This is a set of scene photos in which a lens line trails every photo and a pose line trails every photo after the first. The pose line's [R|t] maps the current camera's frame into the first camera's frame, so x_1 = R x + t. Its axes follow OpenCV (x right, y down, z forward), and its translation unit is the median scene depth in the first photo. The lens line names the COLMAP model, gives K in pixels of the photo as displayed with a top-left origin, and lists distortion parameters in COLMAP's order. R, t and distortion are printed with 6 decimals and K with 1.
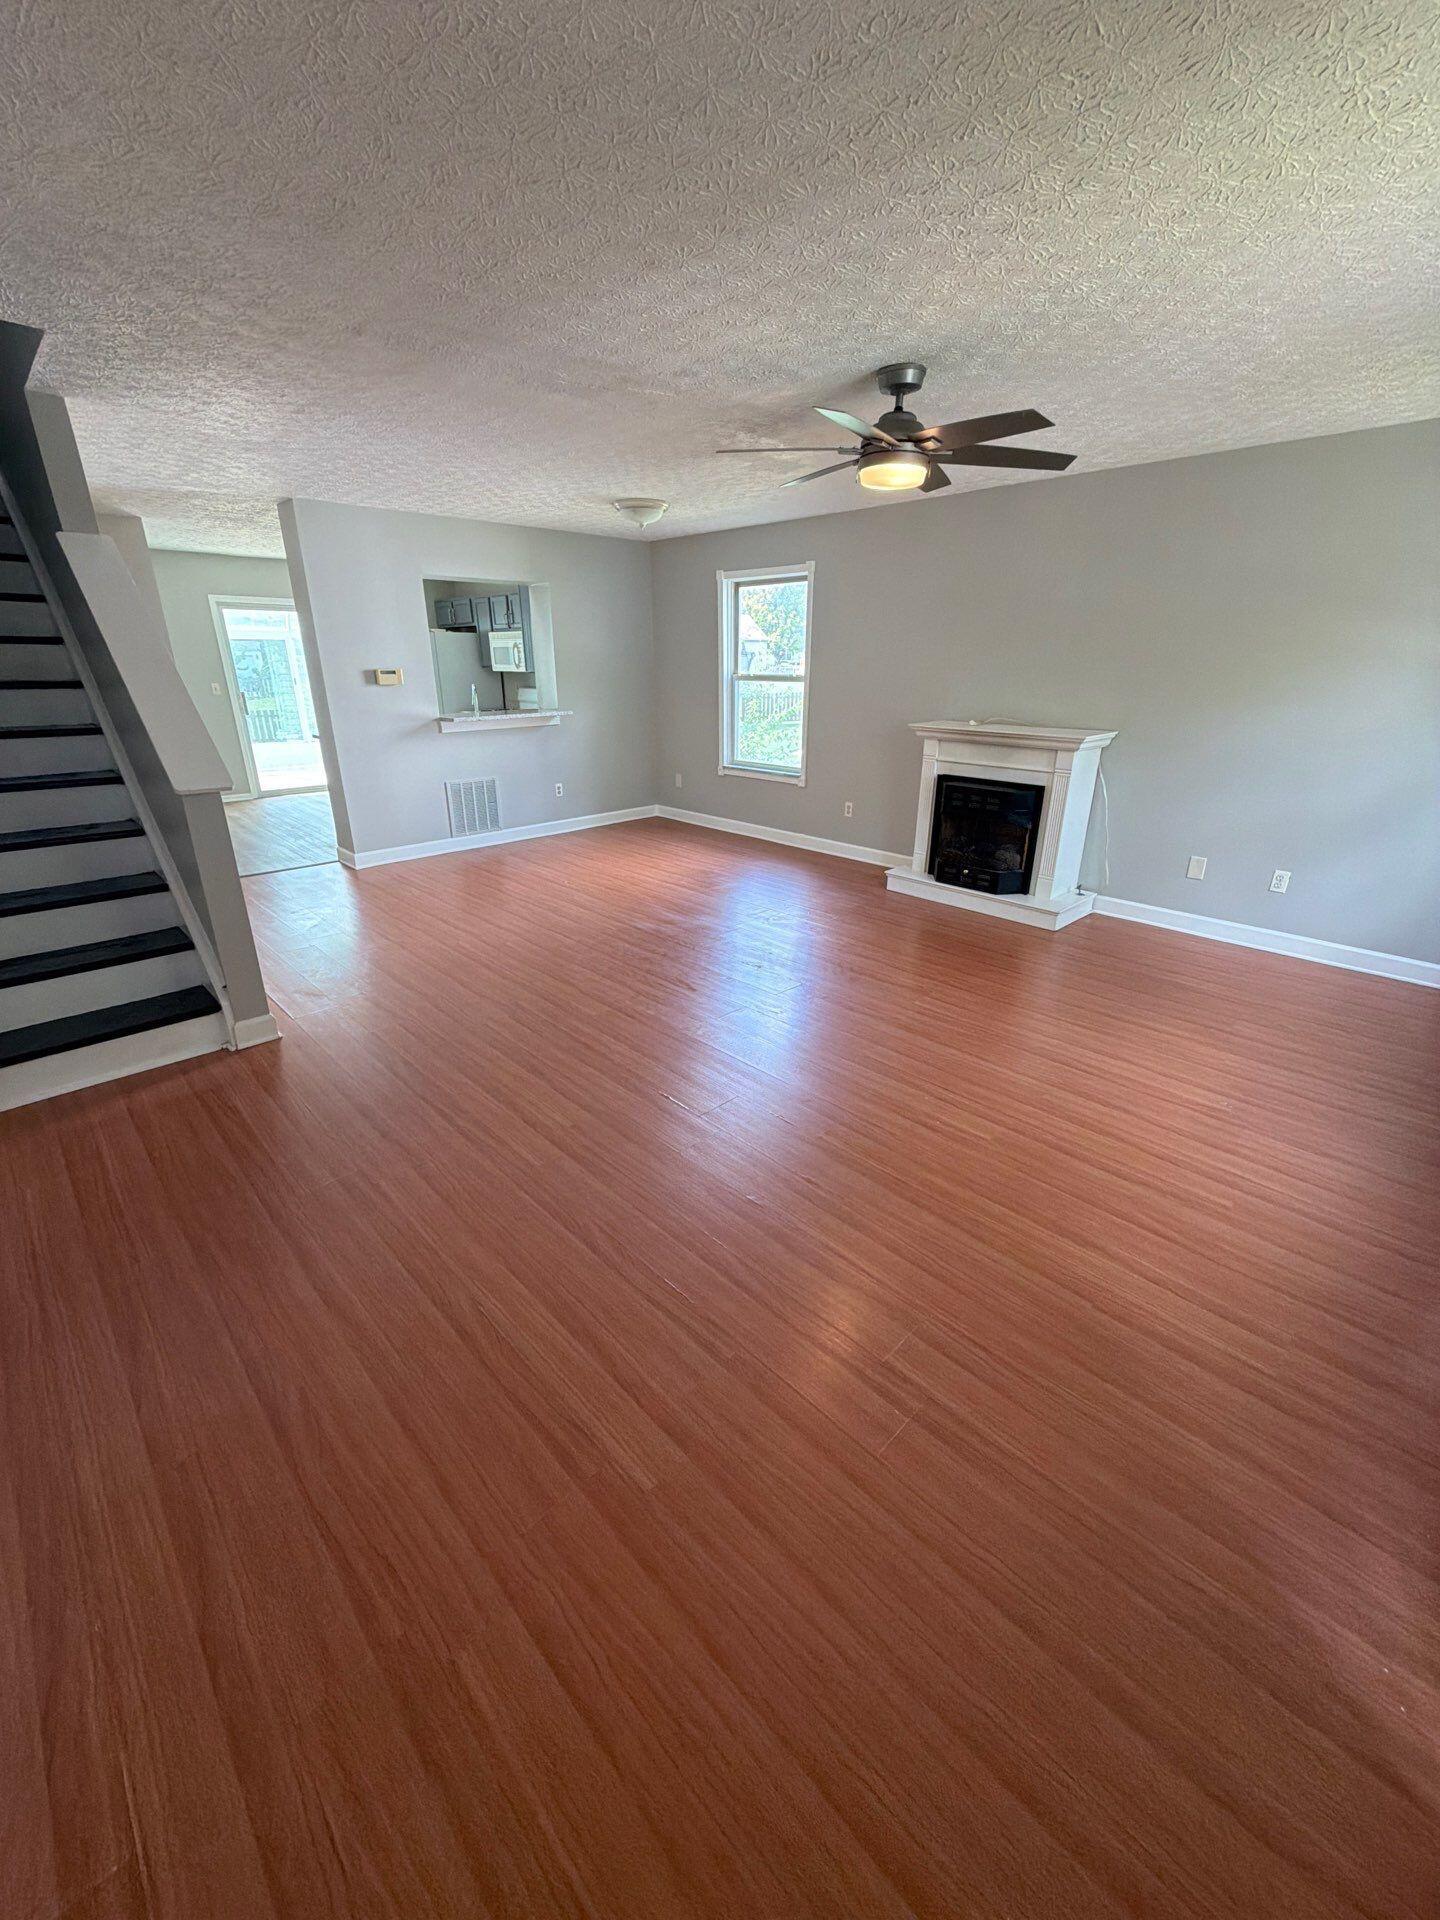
lens RADIAL K [[765.6, 0, 726.1], [0, 765.6, 958.8], [0, 0, 1]] dist [0.000479, -0.000588]
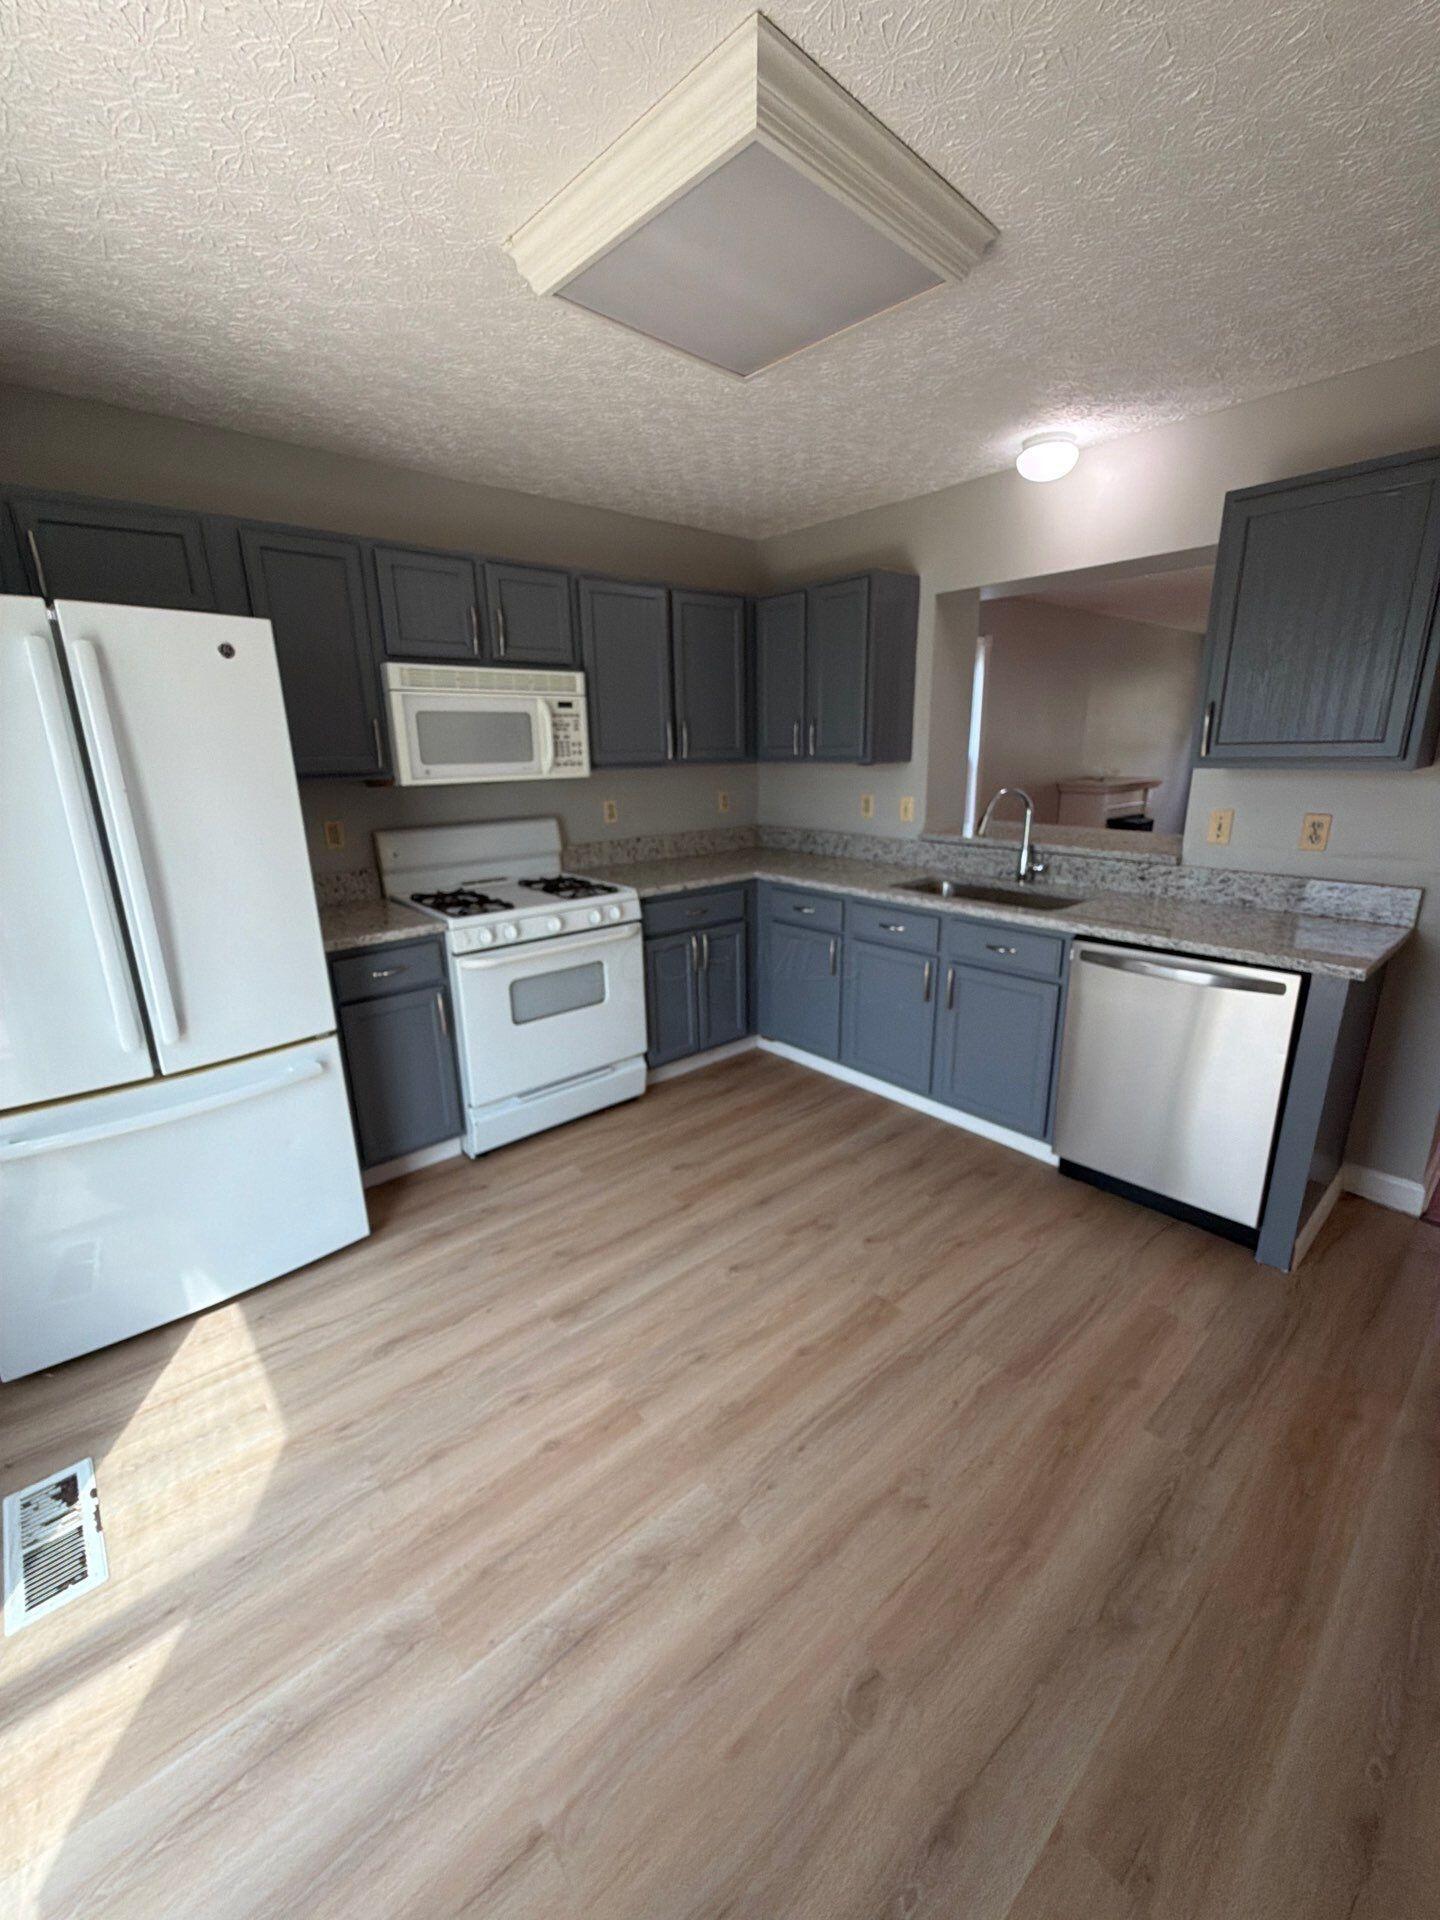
lens RADIAL K [[765.6, 0, 722.5], [0, 765.6, 953.9], [0, 0, 1]] dist [0.000479, -0.000588]
pose [[0.036356, -0.272963, 0.961337, -0.817372], [0.375857, 0.895077, 0.239935, -0.453829], [-0.925964, 0.352602, 0.135137, 1.150096]]
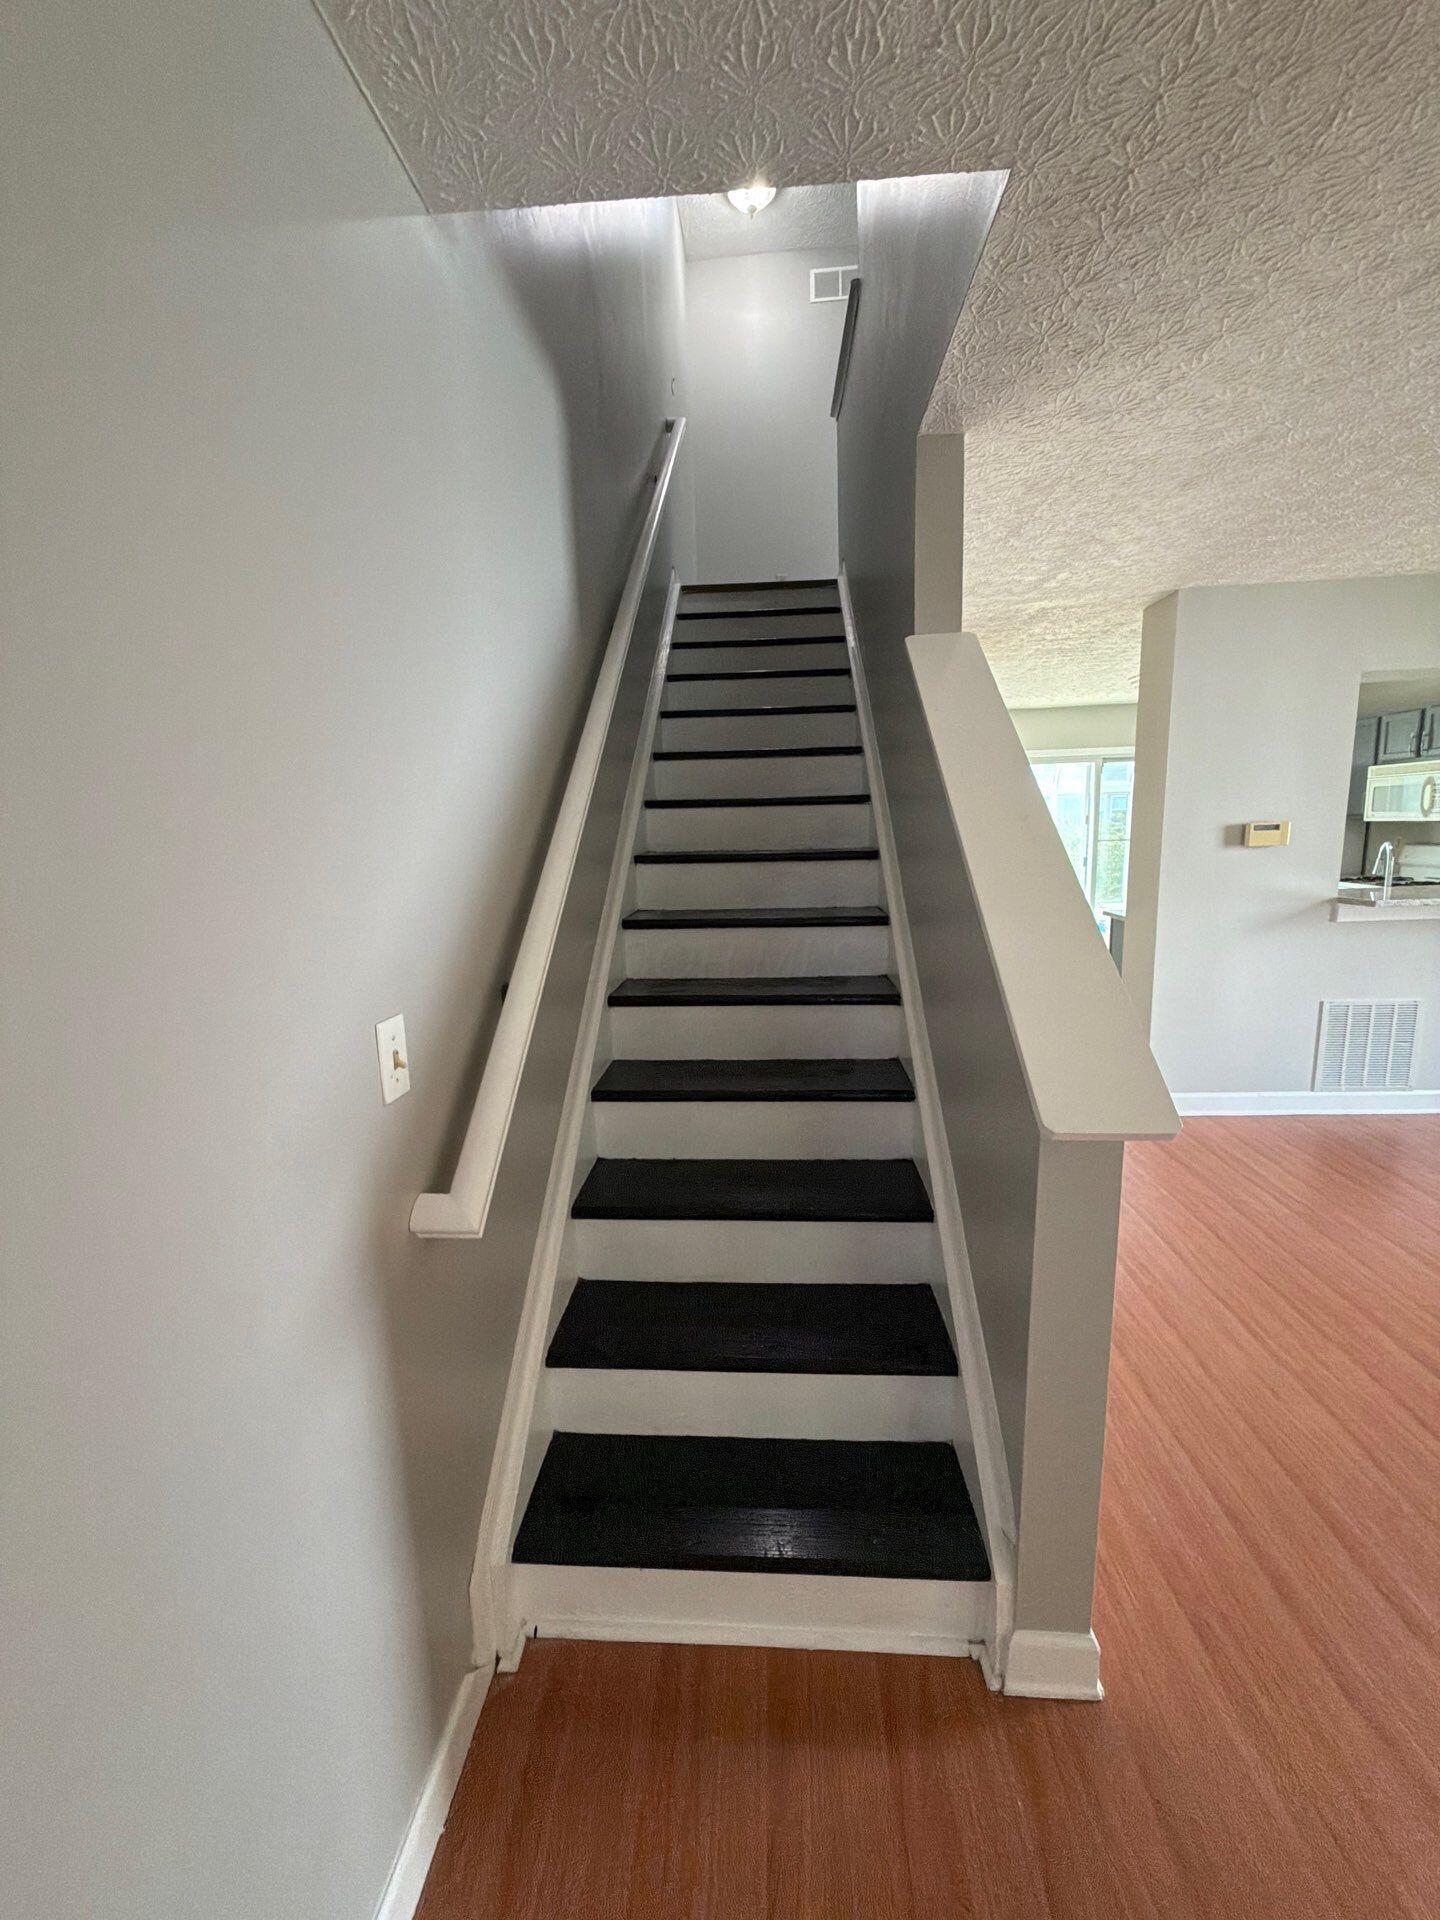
lens RADIAL K [[765.6, 0, 723.8], [0, 765.6, 956.9], [0, 0, 1]] dist [0.000479, -0.000588]
pose [[0.666874, 0.099284, -0.738527, -0.228953], [-0.237554, 0.967700, -0.084413, -0.097626], [0.706291, 0.231733, 0.668919, 0.251656]]
